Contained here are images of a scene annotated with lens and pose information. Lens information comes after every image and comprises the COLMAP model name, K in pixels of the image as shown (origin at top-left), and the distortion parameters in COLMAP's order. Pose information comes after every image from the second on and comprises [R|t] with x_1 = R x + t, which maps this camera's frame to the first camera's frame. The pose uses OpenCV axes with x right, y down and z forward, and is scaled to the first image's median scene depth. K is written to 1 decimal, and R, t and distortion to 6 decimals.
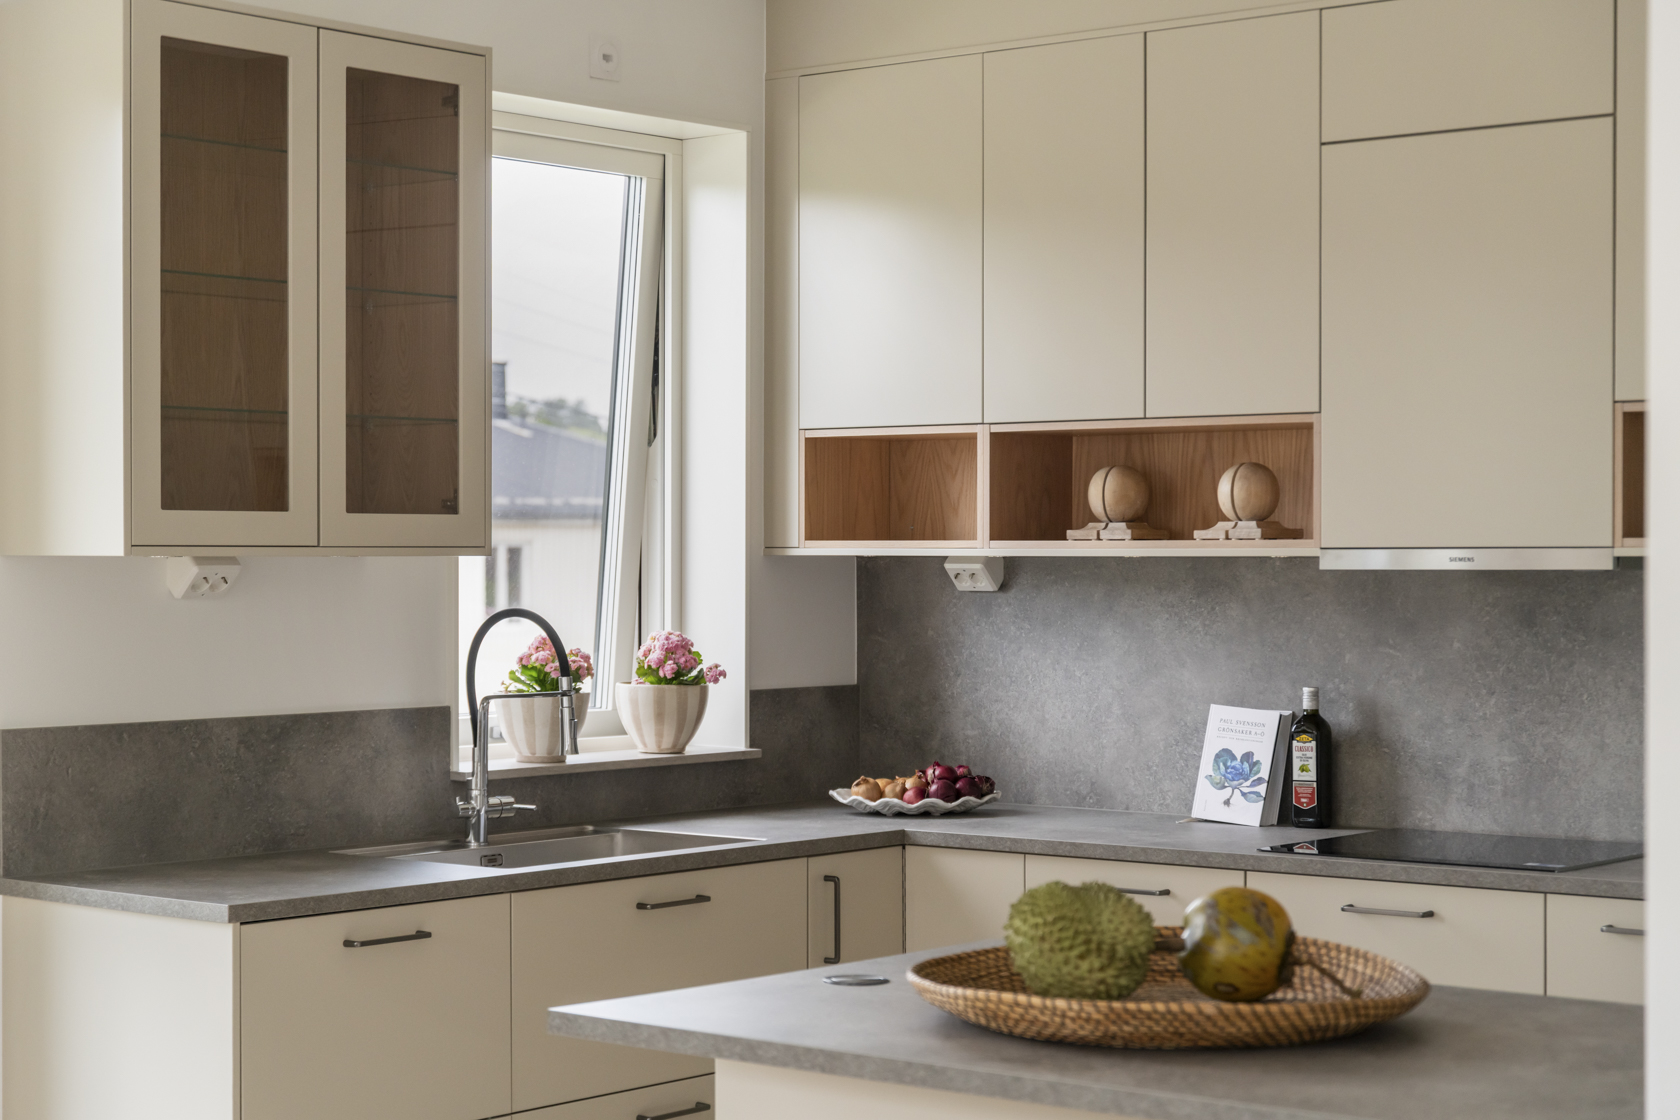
lens RADIAL K [[3060.8, 0, 839.9], [0, 3060.8, 555.3], [0, 0, 1]] dist [-0.013886, 0.000000]
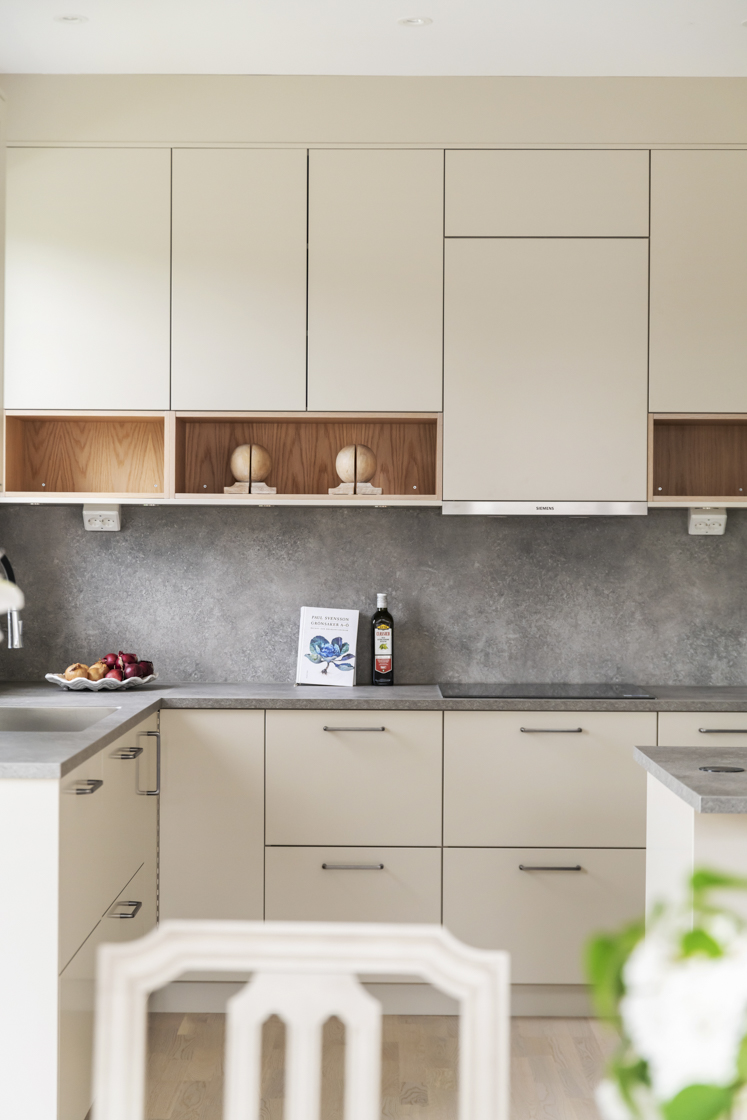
lens RADIAL K [[1985.2, 0, 373.5], [0, 1985.2, 562.8], [0, 0, 1]] dist [-0.023768, 0.000000]
pose [[0.775553, 0.000643, 0.631282, -0.473392], [-0.005885, 0.999963, 0.006212, 0.021786], [-0.631255, -0.008533, 0.775528, 0.236924]]
